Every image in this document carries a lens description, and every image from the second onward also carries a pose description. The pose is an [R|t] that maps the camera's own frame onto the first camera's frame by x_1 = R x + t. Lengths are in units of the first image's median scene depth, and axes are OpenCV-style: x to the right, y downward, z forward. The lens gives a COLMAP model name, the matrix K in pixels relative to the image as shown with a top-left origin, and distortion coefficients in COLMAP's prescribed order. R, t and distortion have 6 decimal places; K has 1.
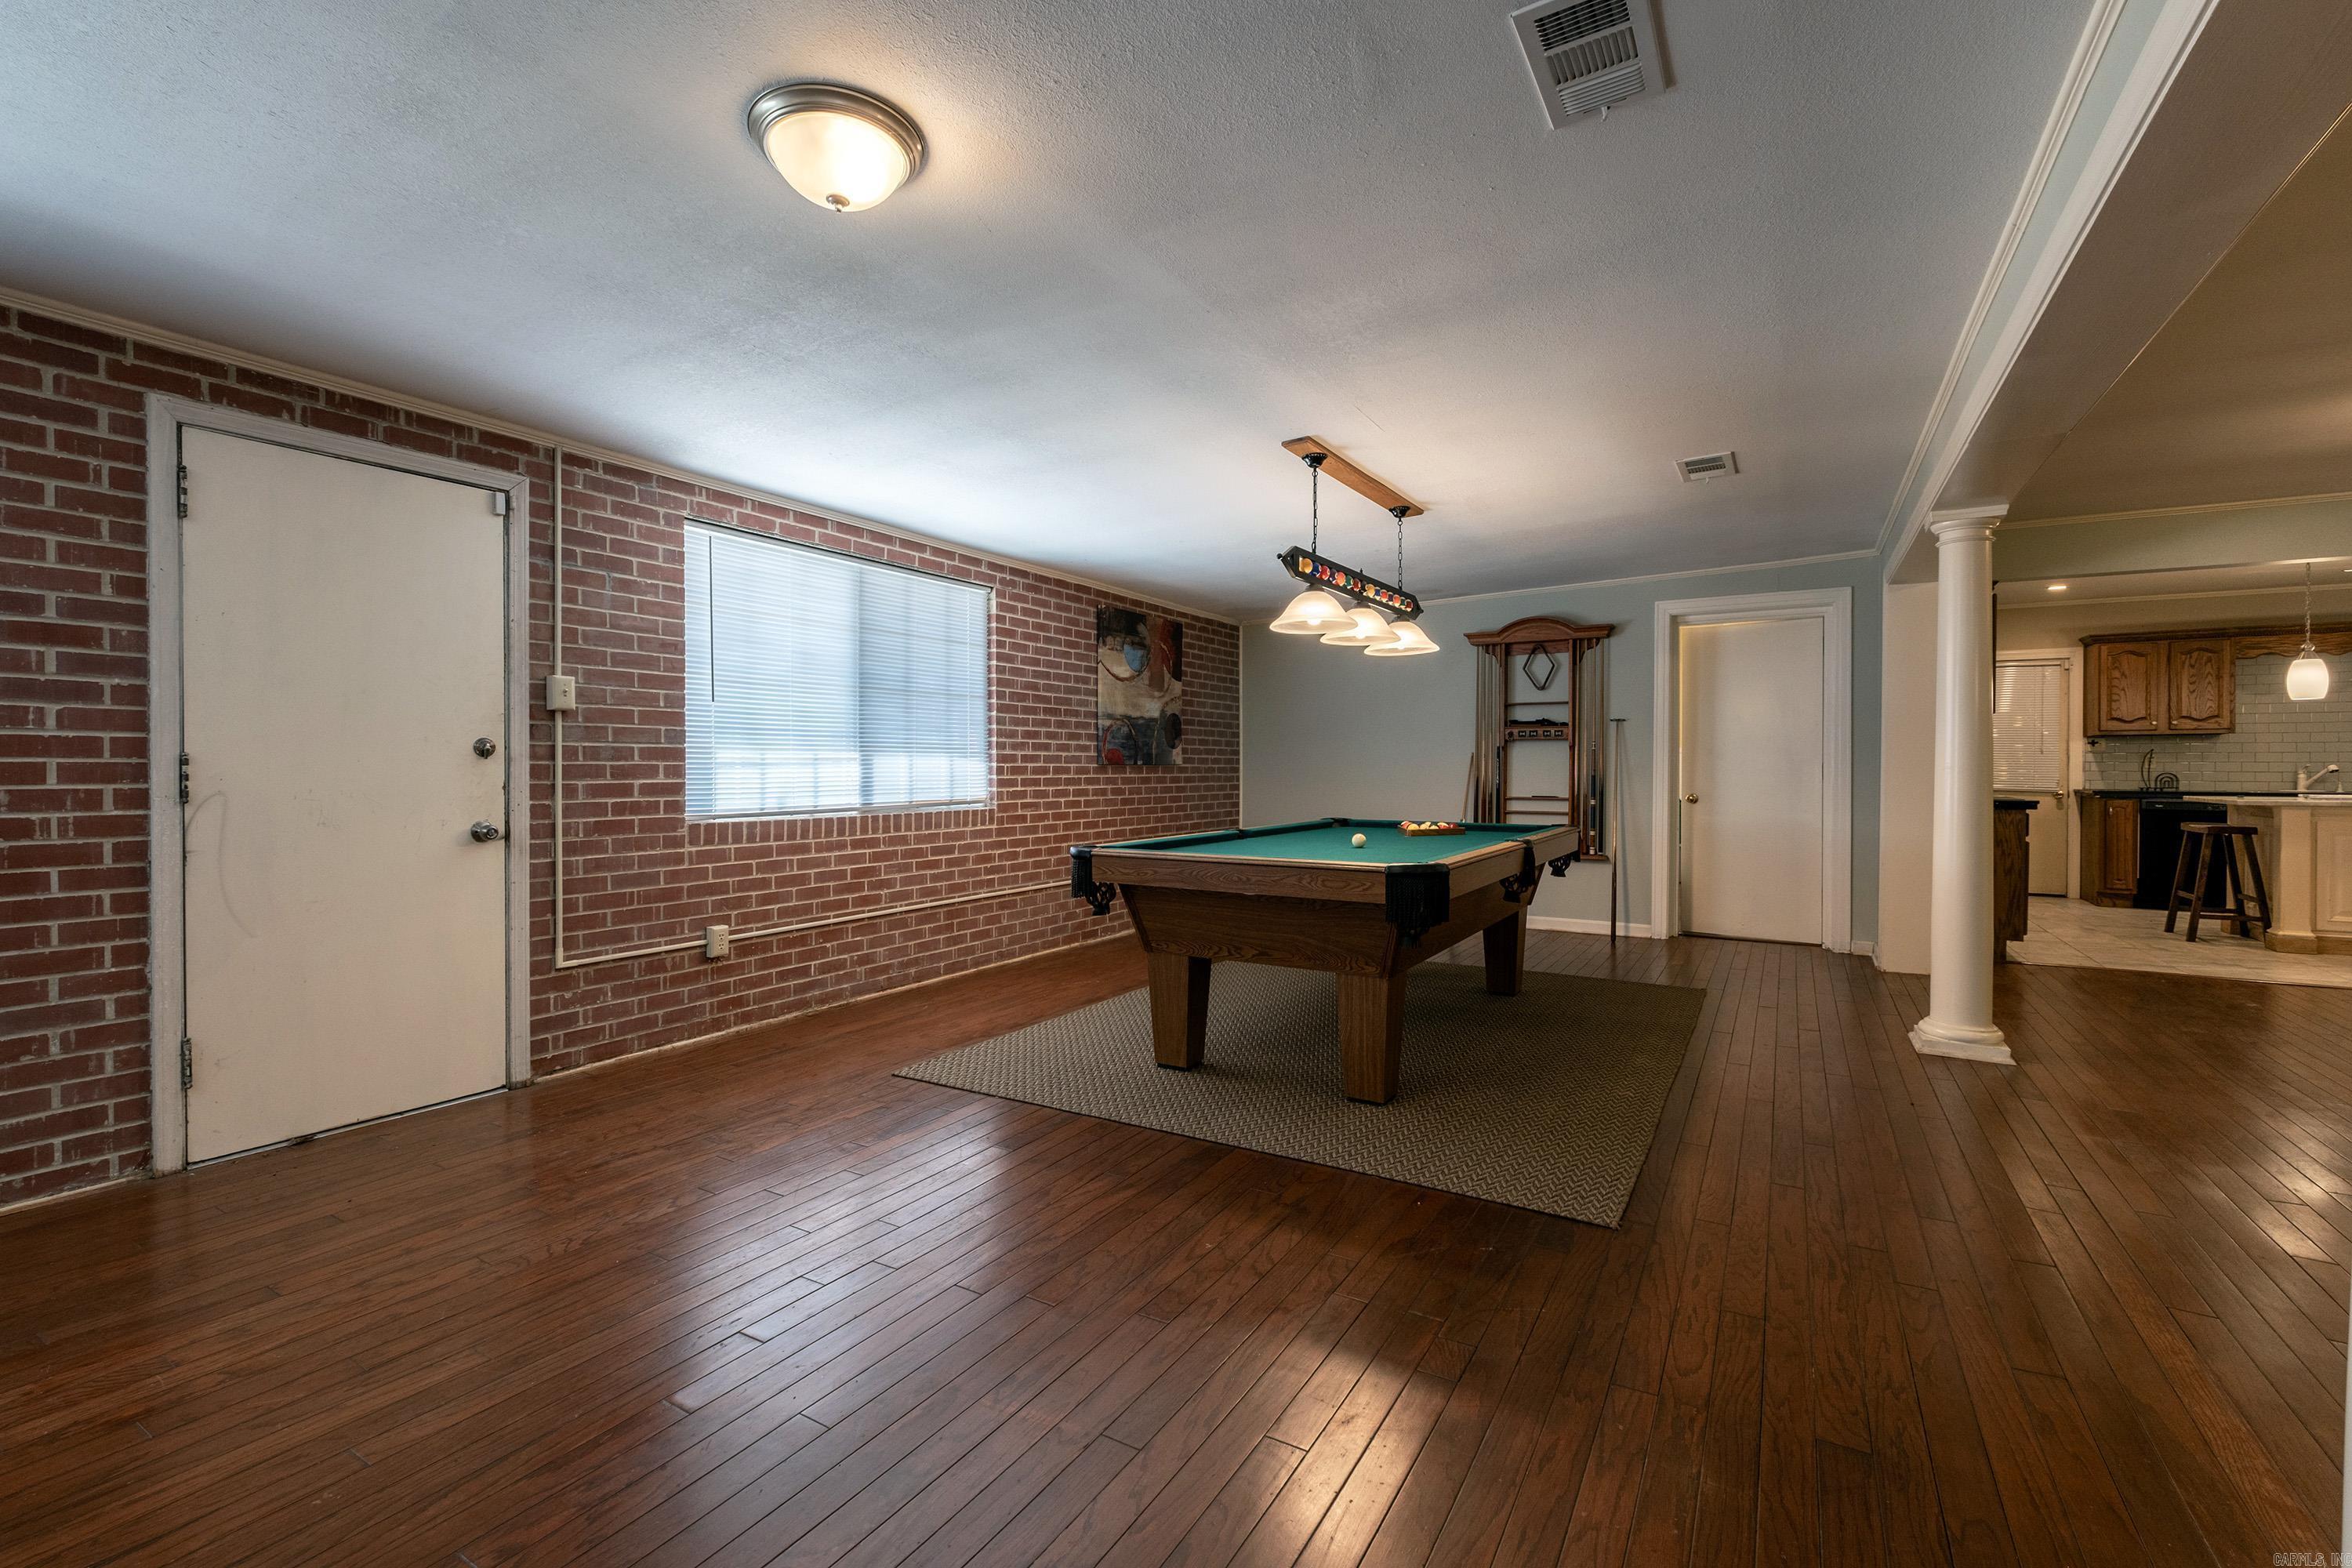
lens RADIAL K [[1008.8, 0, 1184.3], [0, 1008.8, 776.0], [0, 0, 1]] dist [-0.001000, -0.003582]
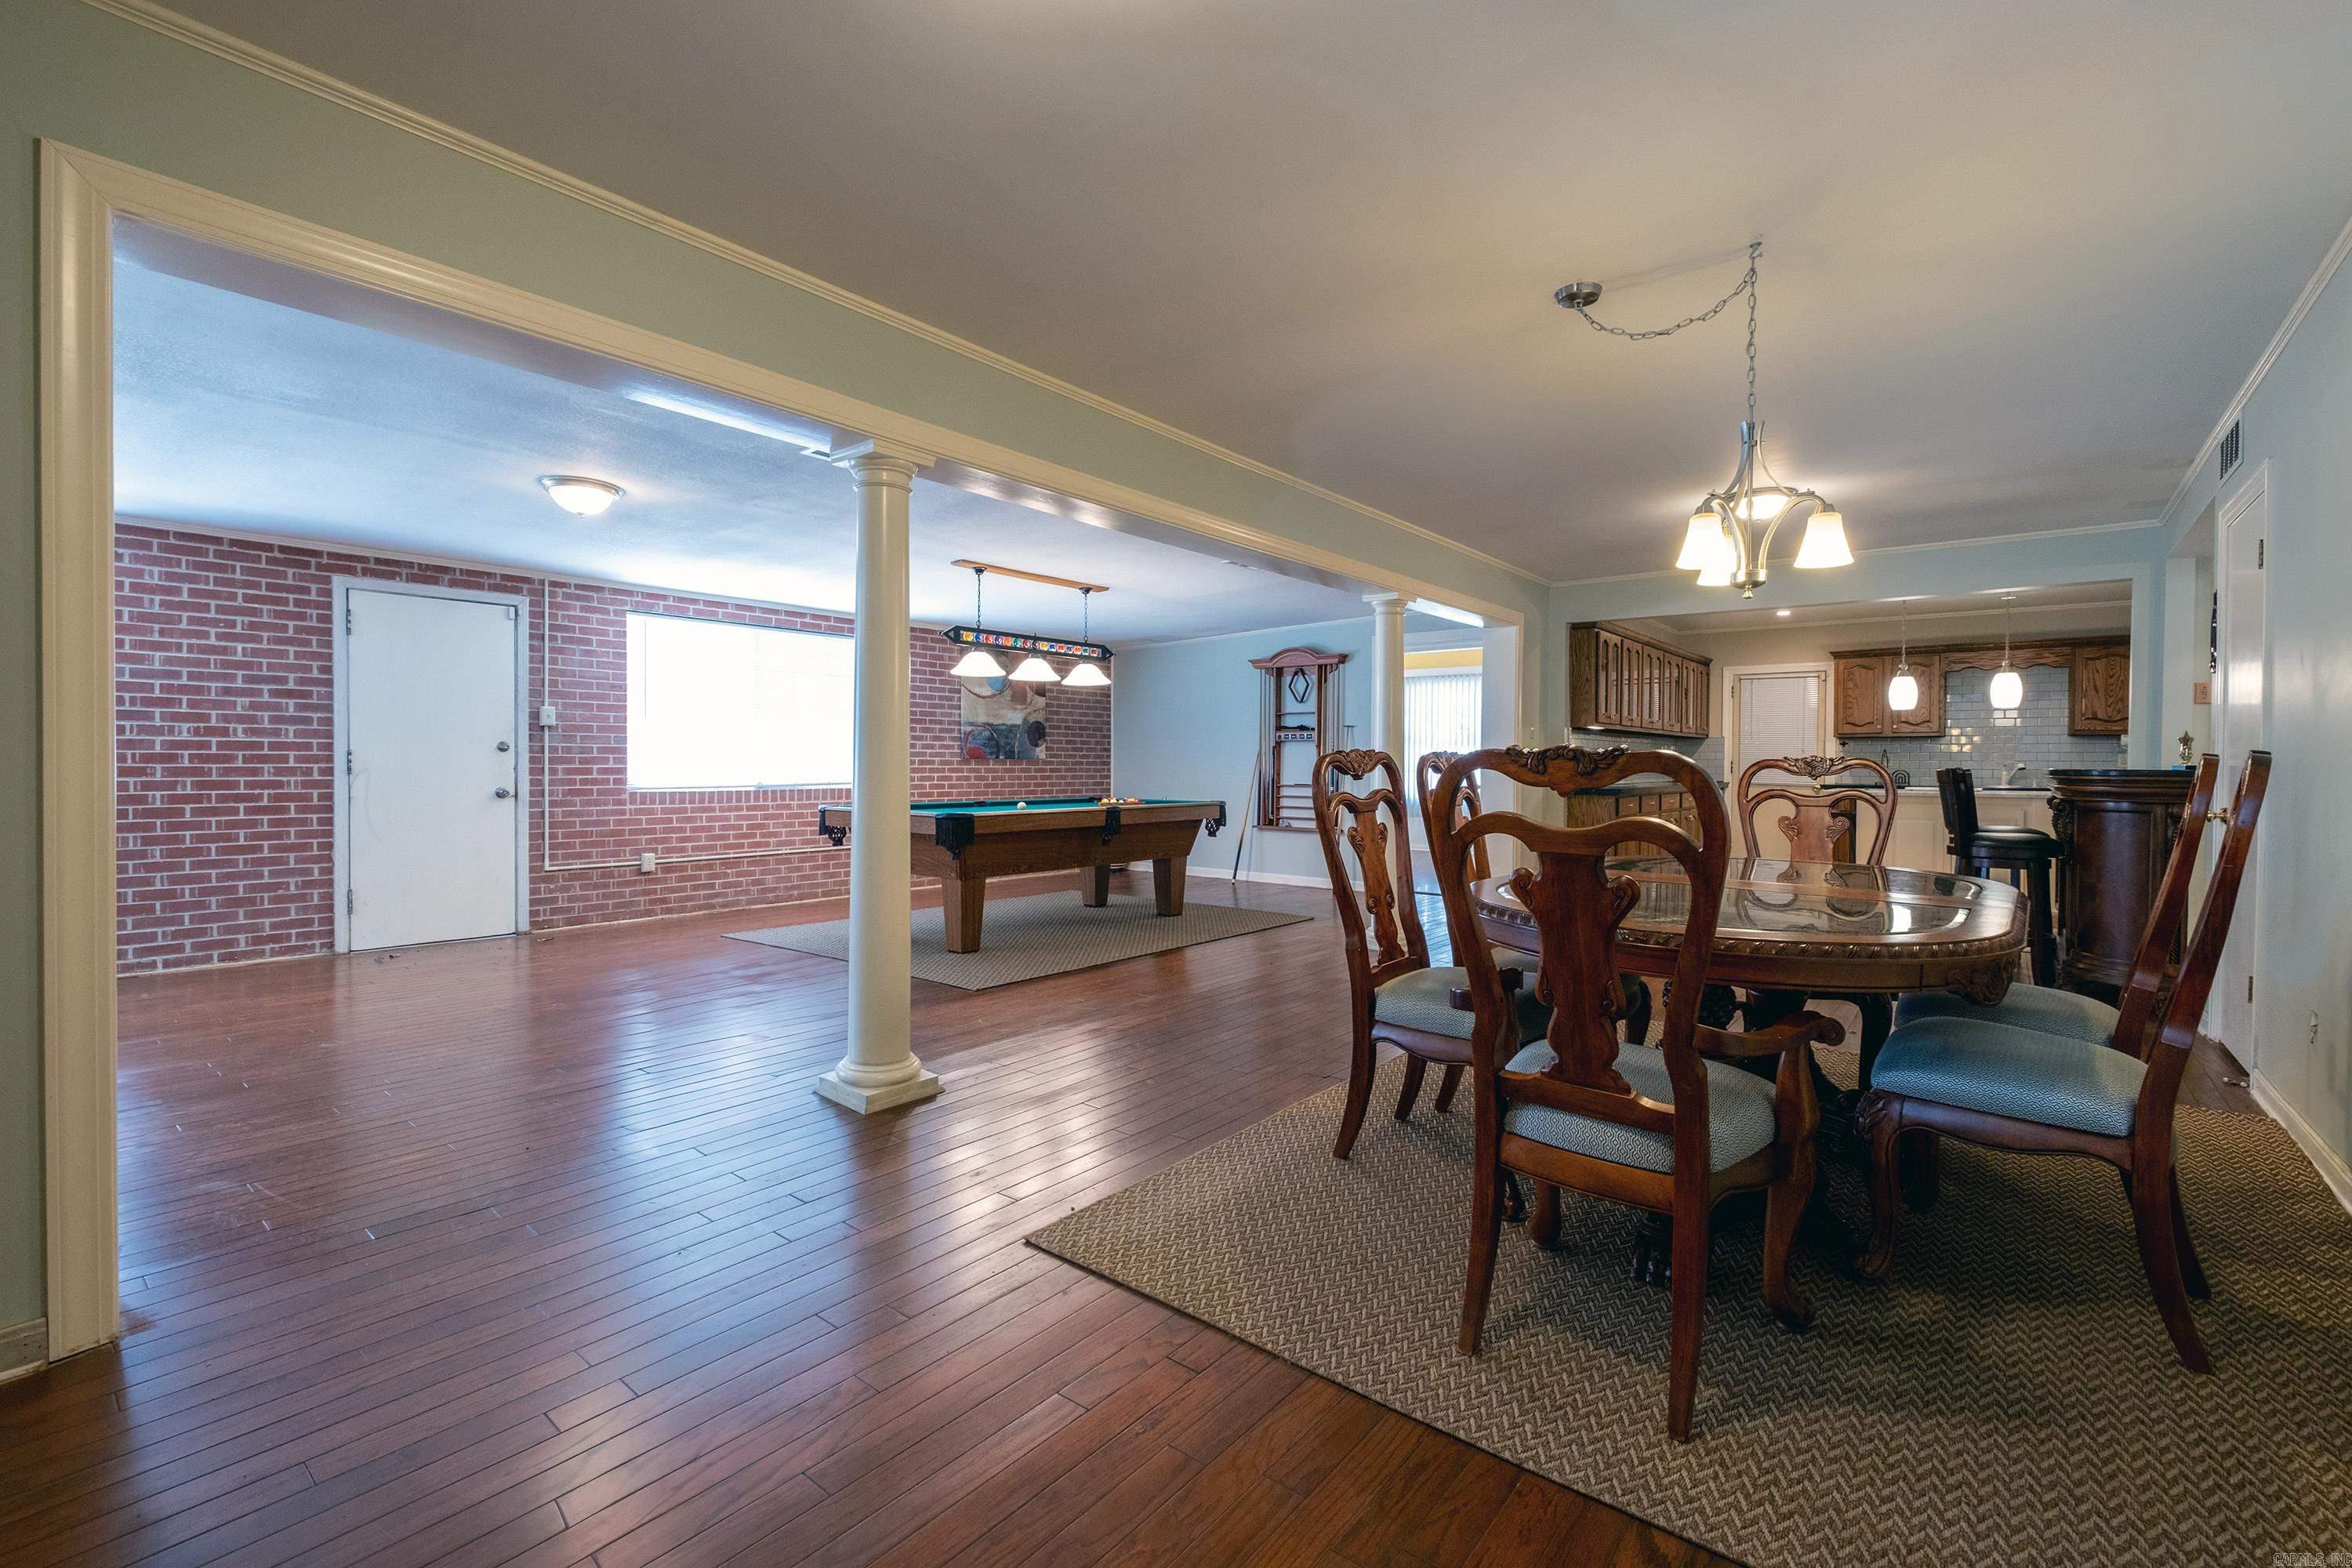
lens RADIAL K [[1008.8, 0, 1185.4], [0, 1008.8, 776.1], [0, 0, 1]] dist [-0.001000, -0.003582]
pose [[0.990522, 0.006696, -0.137194, 0.567441], [-0.006136, 0.999971, 0.004506, 0.006713], [0.137220, -0.003621, 0.990534, -0.465682]]
